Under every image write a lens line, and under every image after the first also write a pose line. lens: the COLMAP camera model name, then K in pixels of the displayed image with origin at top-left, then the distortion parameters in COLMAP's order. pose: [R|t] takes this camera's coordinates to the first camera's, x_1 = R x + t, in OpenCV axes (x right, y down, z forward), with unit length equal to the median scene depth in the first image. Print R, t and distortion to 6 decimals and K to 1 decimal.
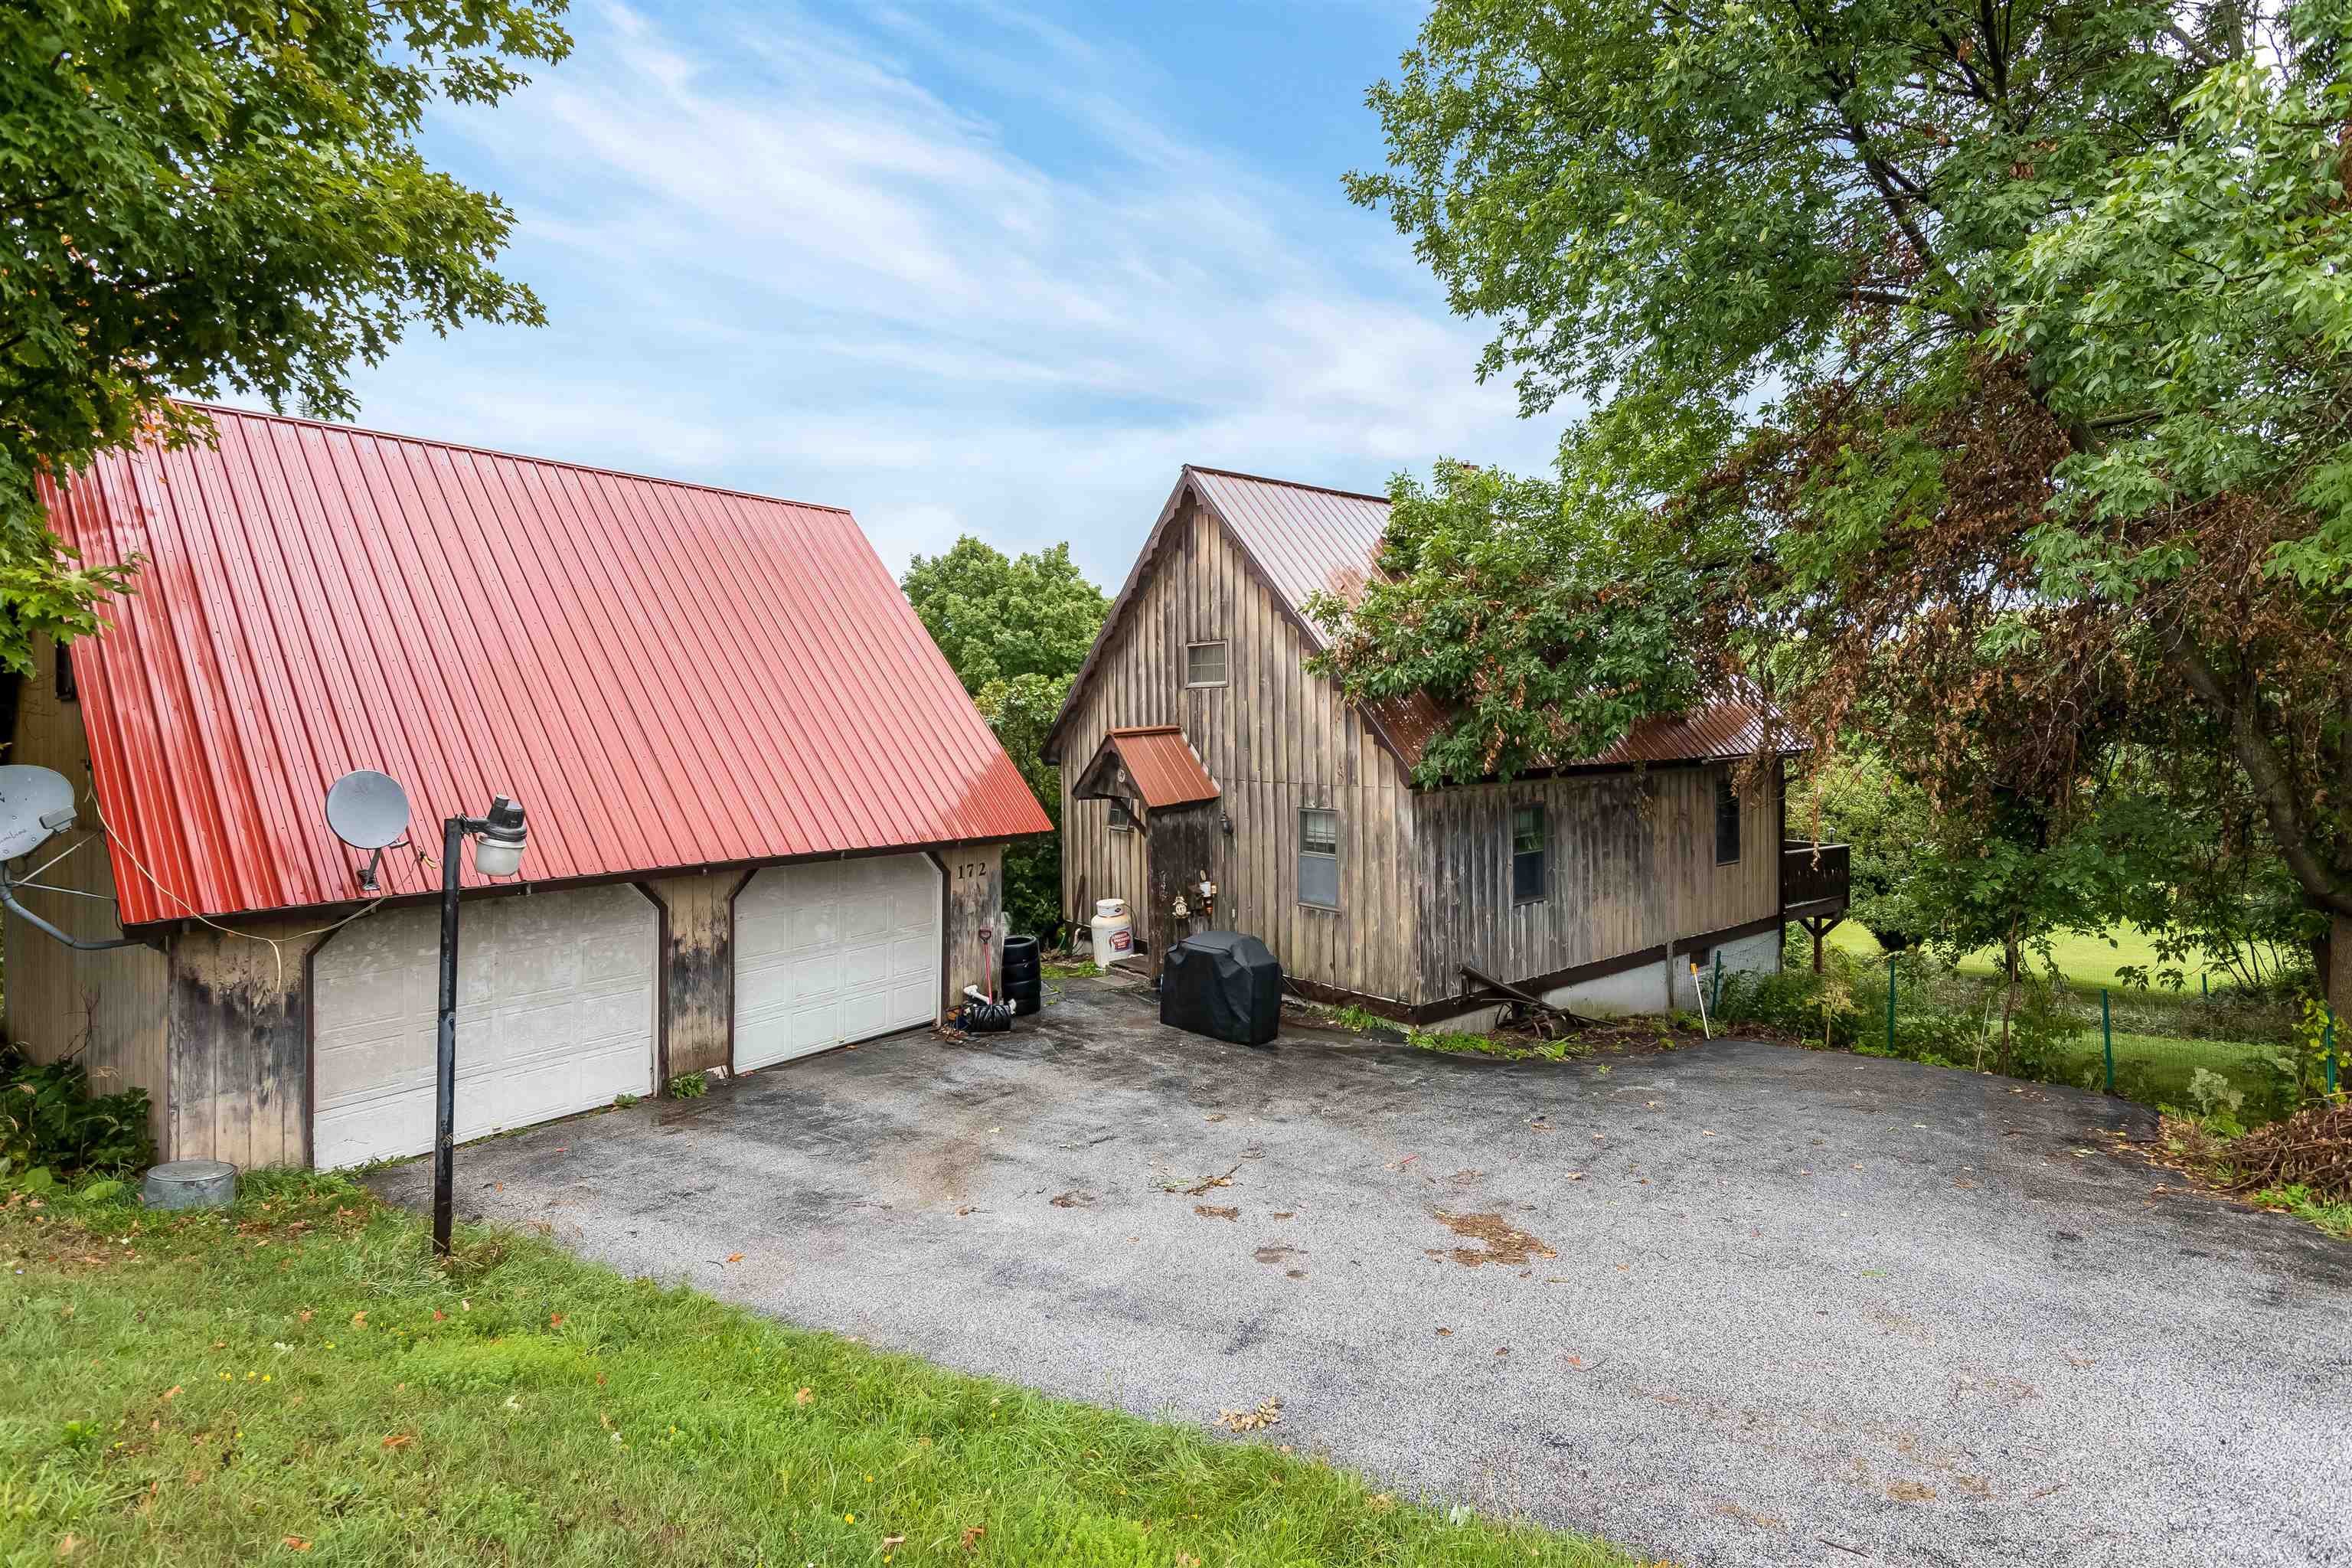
lens RADIAL K [[1175.8, 0, 1178.6], [0, 1175.8, 708.9], [0, 0, 1]] dist [0.001765, -0.000926]
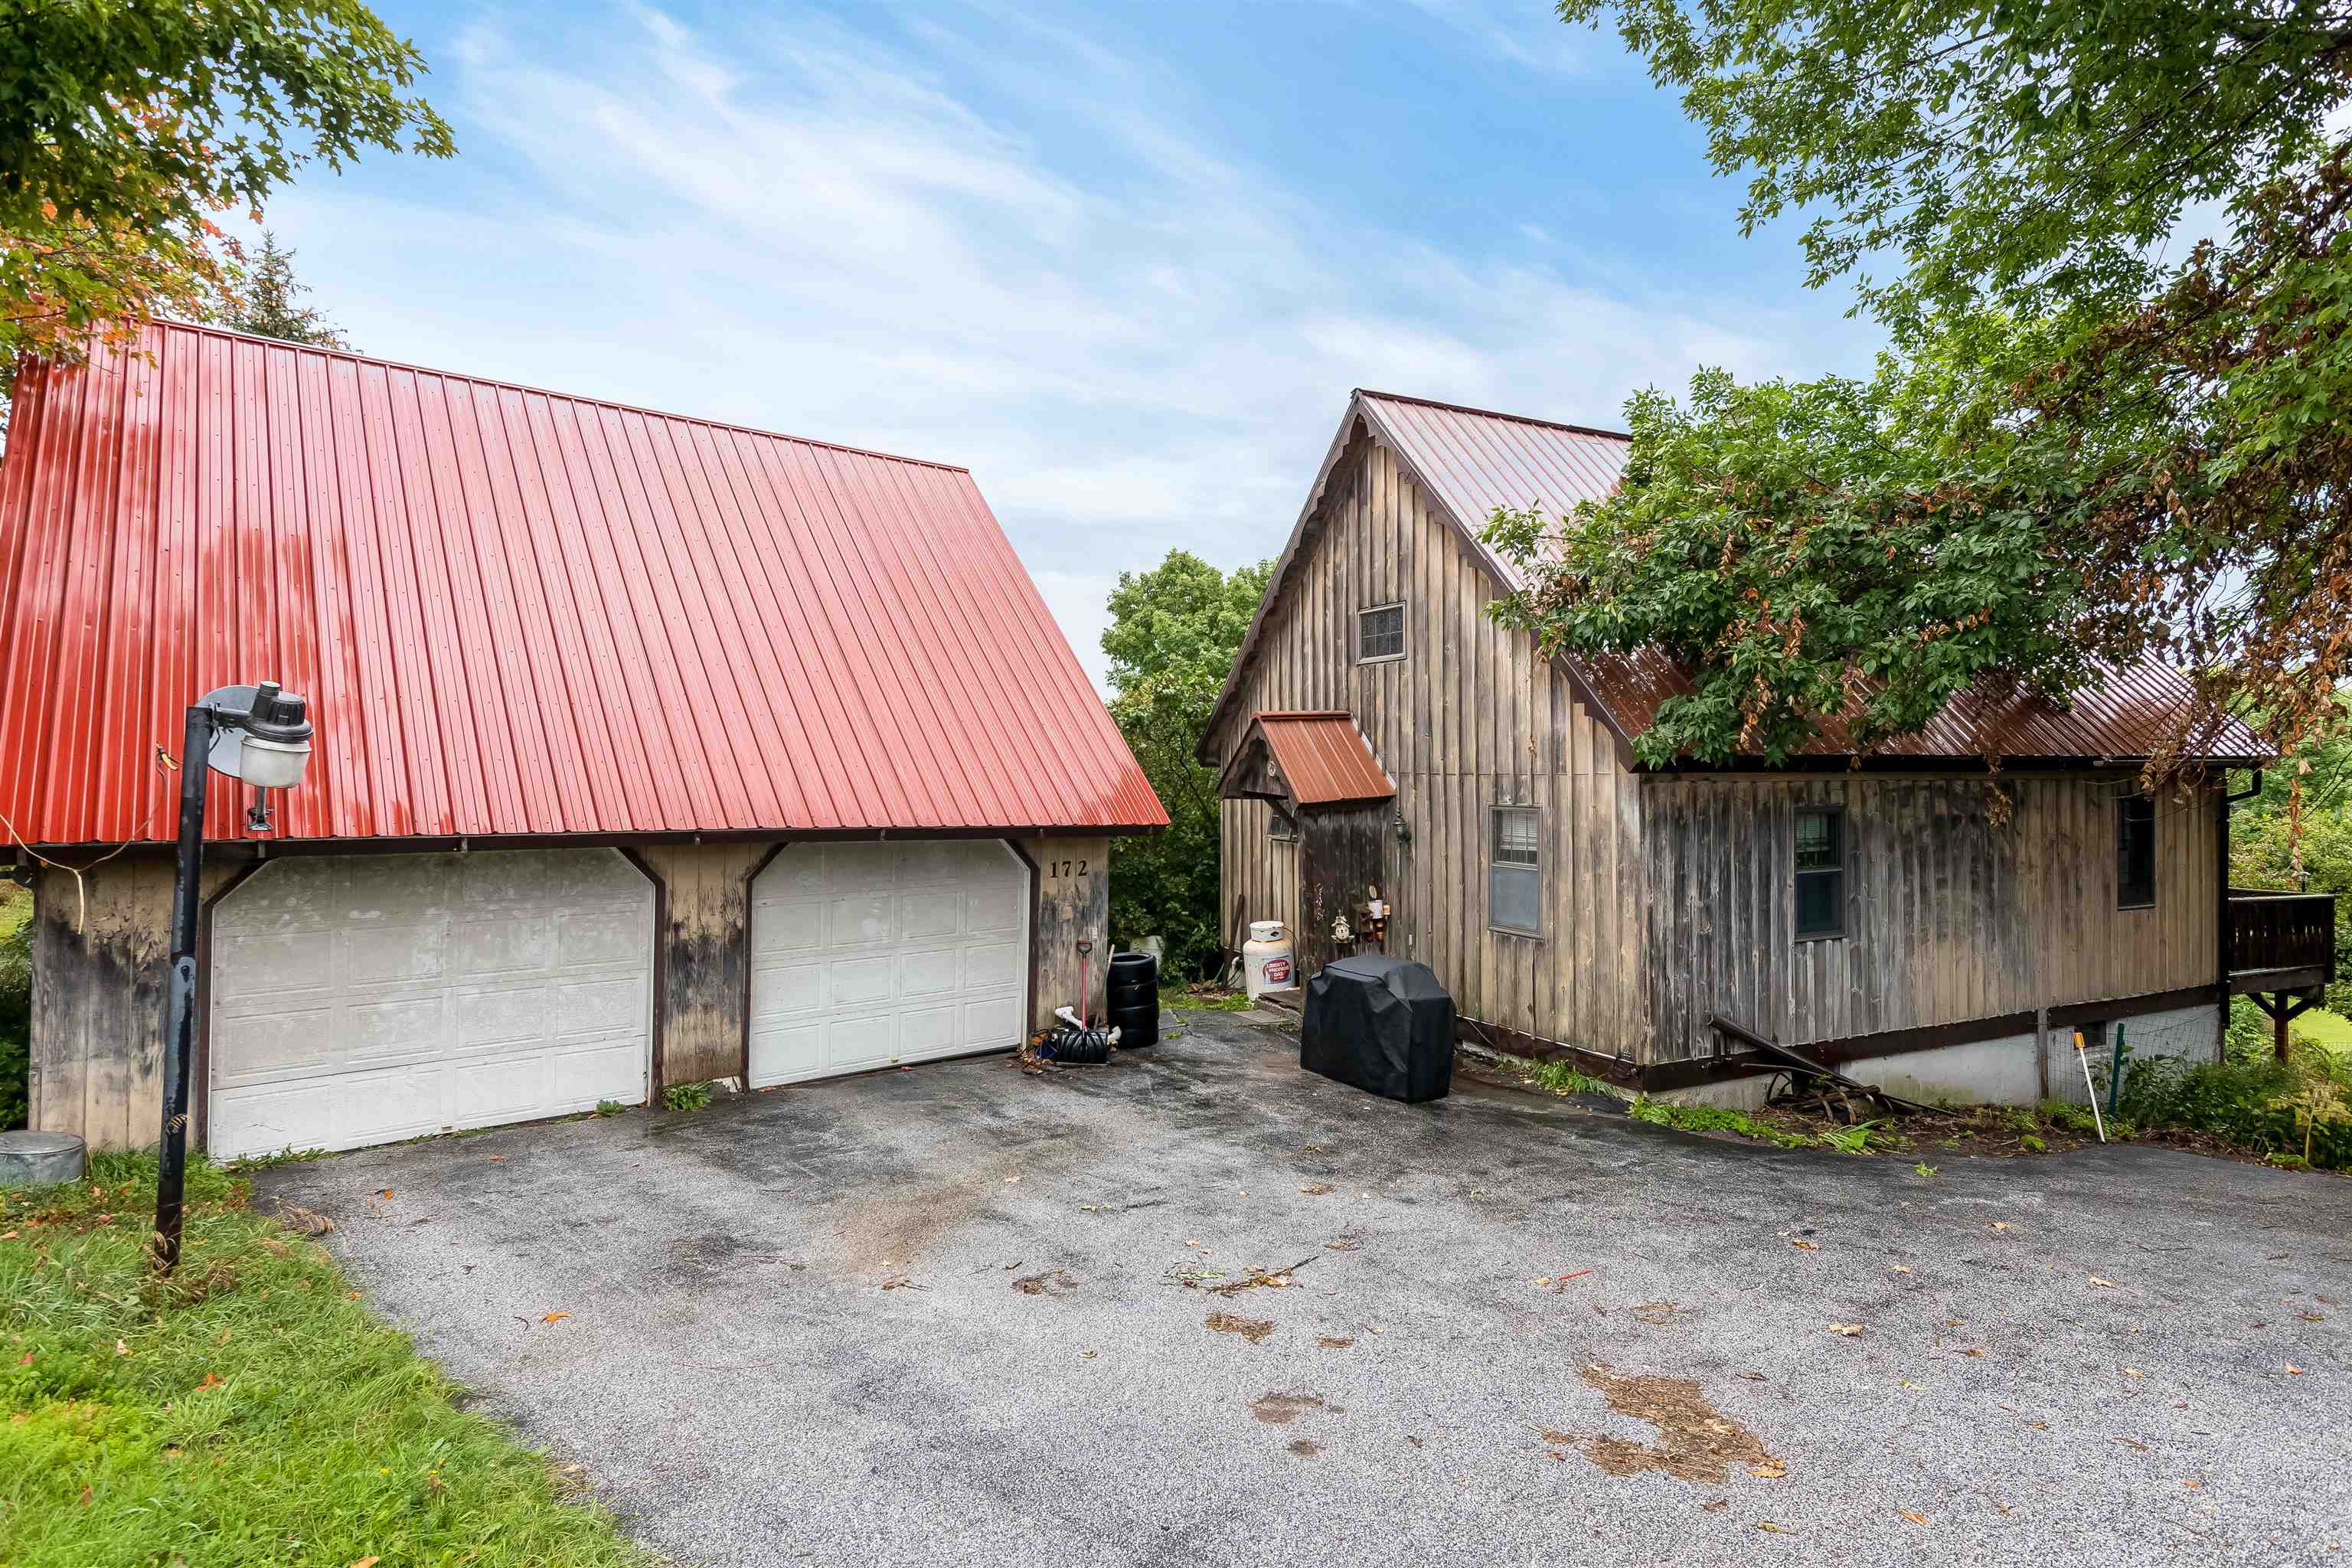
lens RADIAL K [[1187.4, 0, 1161.5], [0, 1187.4, 772.9], [0, 0, 1]] dist [0.004244, -0.001744]
pose [[0.969215, -0.000006, -0.246215, 0.093775], [0.000194, 1.000000, 0.000739, 0.068594], [0.246215, -0.000764, 0.969215, 0.202204]]
